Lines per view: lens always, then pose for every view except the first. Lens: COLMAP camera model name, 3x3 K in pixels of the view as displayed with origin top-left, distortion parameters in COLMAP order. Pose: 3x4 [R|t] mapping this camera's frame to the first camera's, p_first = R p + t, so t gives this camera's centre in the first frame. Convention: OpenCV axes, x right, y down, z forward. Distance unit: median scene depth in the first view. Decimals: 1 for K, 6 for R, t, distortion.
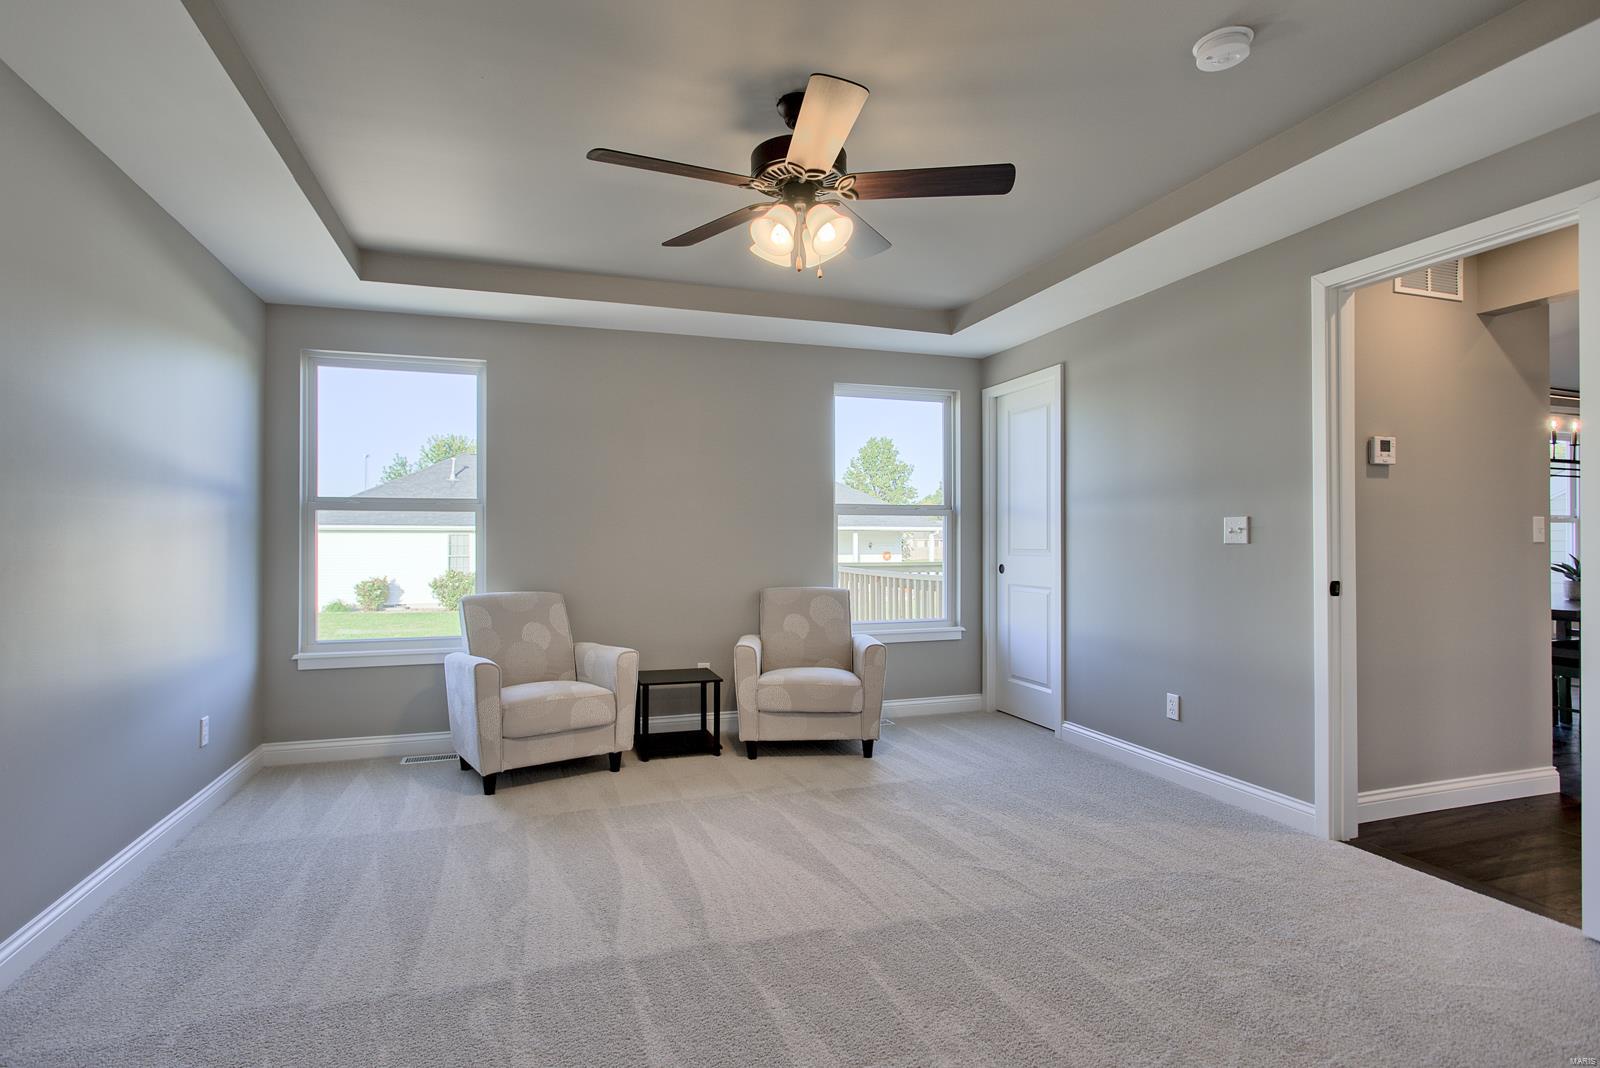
lens RADIAL K [[764.9, 0, 797.9], [0, 764.9, 534.4], [0, 0, 1]] dist [-0.006595, 0.000584]
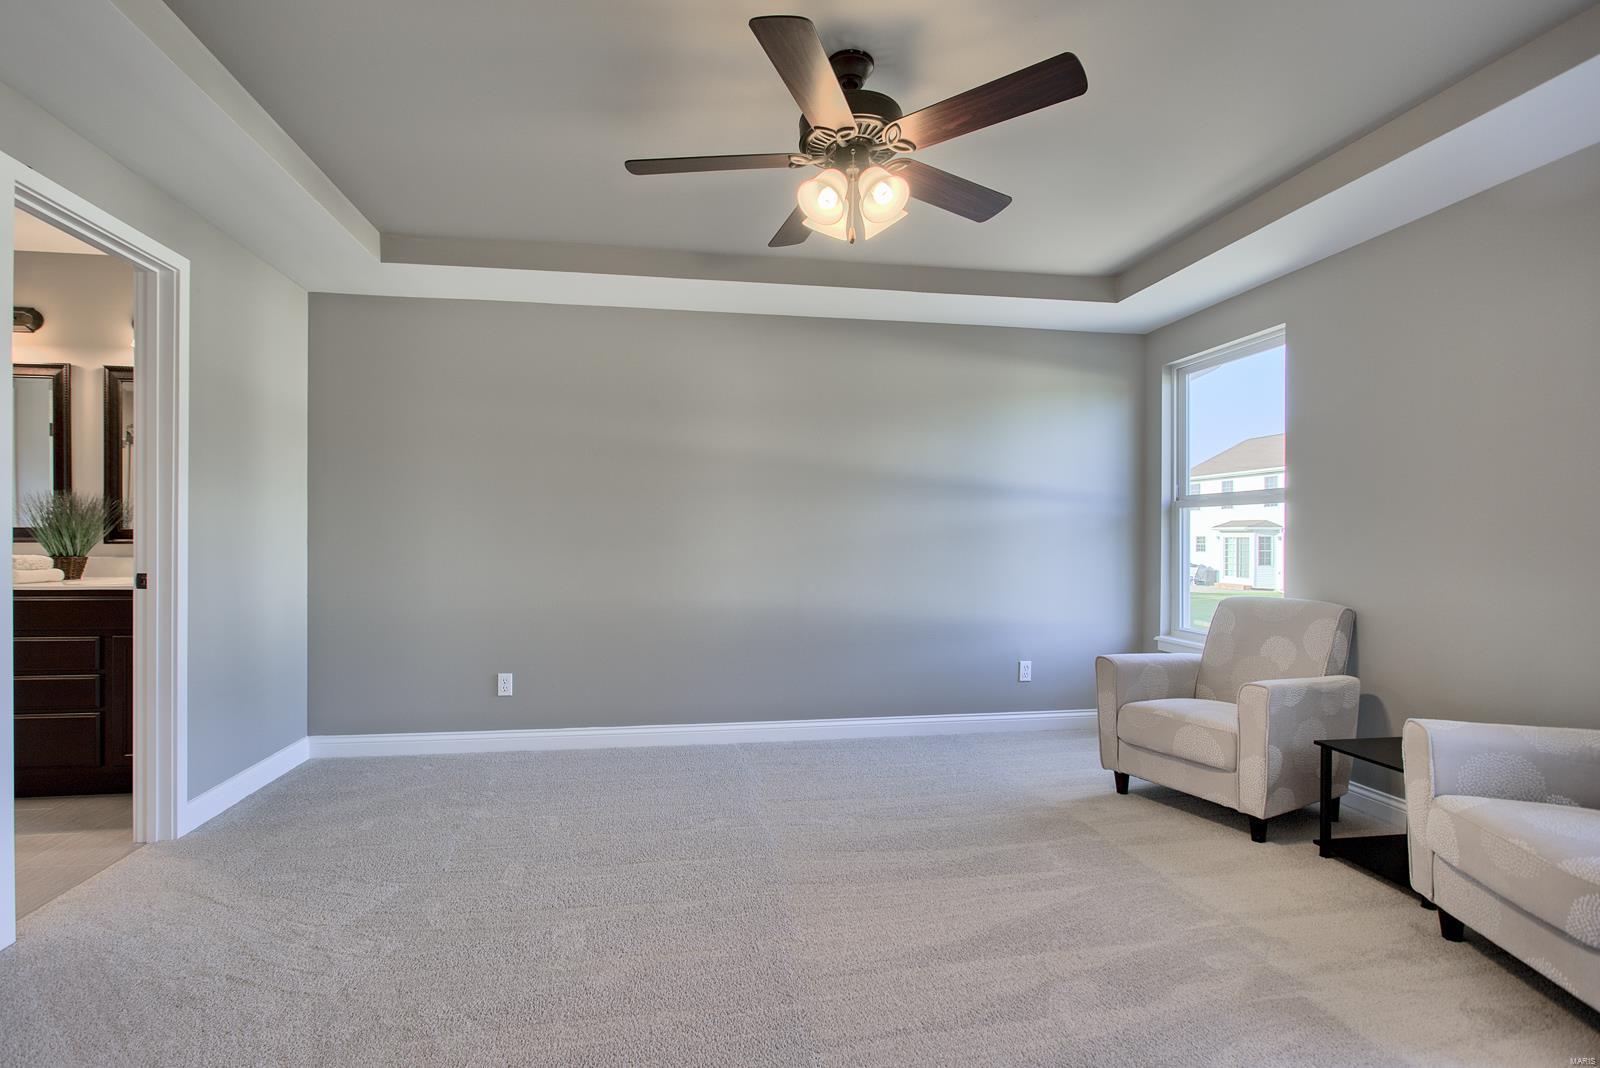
lens RADIAL K [[764.9, 0, 798.6], [0, 764.9, 545.8], [0, 0, 1]] dist [-0.006595, 0.000584]
pose [[-0.138197, 0.007411, -0.990377, 0.608009], [0.005971, 0.999960, 0.006650, 0.013721], [0.990387, -0.004995, -0.138236, 0.713350]]
